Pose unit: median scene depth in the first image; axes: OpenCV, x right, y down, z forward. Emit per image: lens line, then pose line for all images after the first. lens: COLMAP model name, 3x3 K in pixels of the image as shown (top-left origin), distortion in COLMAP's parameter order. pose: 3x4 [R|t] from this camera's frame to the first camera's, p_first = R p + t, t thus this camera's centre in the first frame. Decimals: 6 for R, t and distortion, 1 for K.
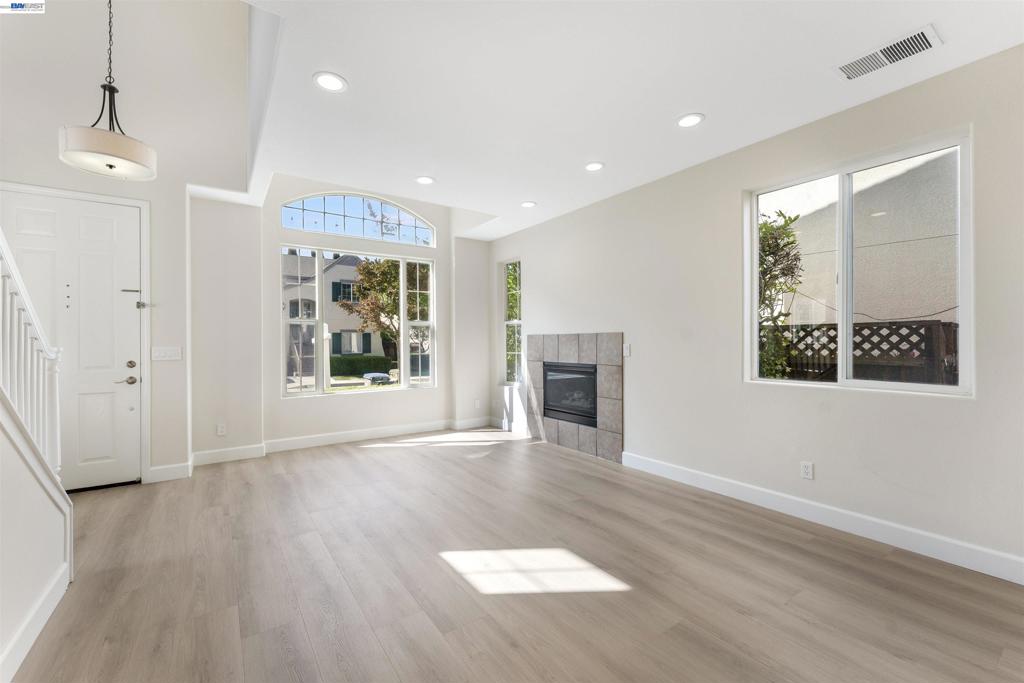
lens RADIAL K [[432.5, 0, 506.4], [0, 432.5, 341.9], [0, 0, 1]] dist [0.000952, 0.000254]
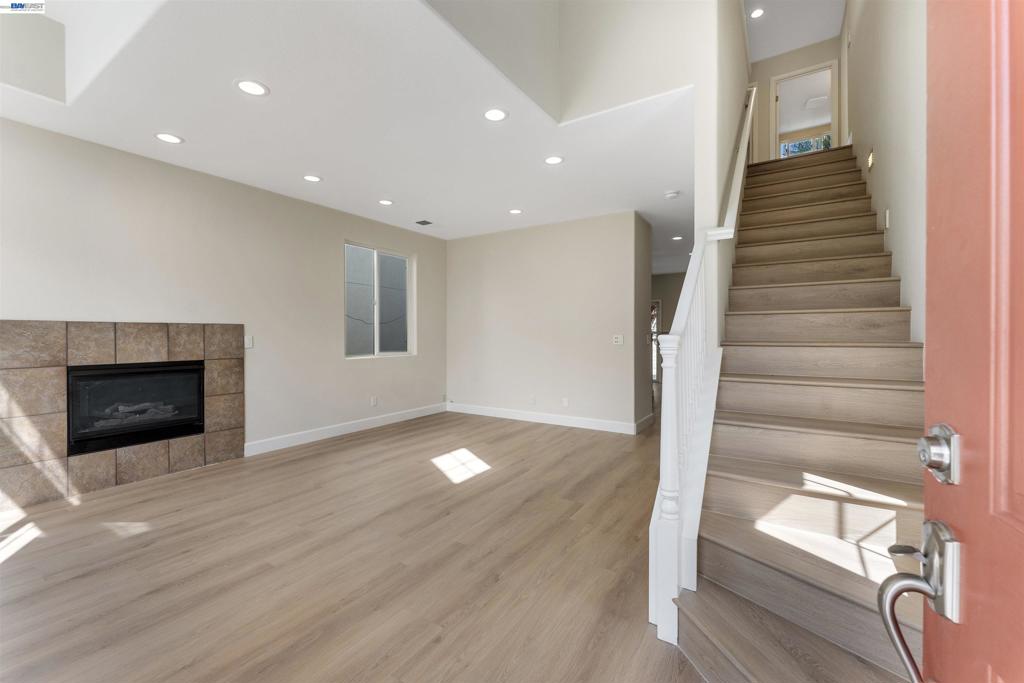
lens RADIAL K [[421.6, 0, 505.0], [0, 421.6, 334.9], [0, 0, 1]] dist [-0.001527, -0.000160]
pose [[-0.395266, 0.004906, 0.918554, -0.833523], [0.004626, 0.999984, -0.003350, 0.007761], [-0.918555, 0.002925, -0.395282, 0.801571]]
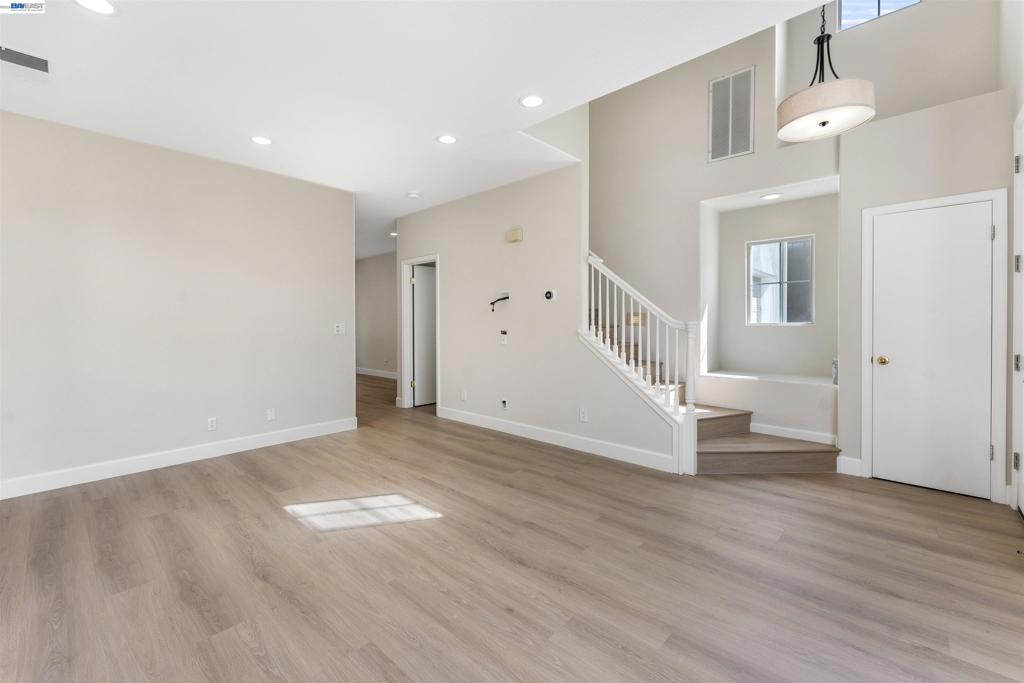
lens RADIAL K [[421.6, 0, 505.0], [0, 421.6, 334.9], [0, 0, 1]] dist [-0.001527, -0.000160]
pose [[-0.976134, 0.018328, -0.216395, -0.044646], [0.011456, 0.999391, 0.032969, 0.001191], [0.216867, 0.029703, -0.975749, 1.179395]]
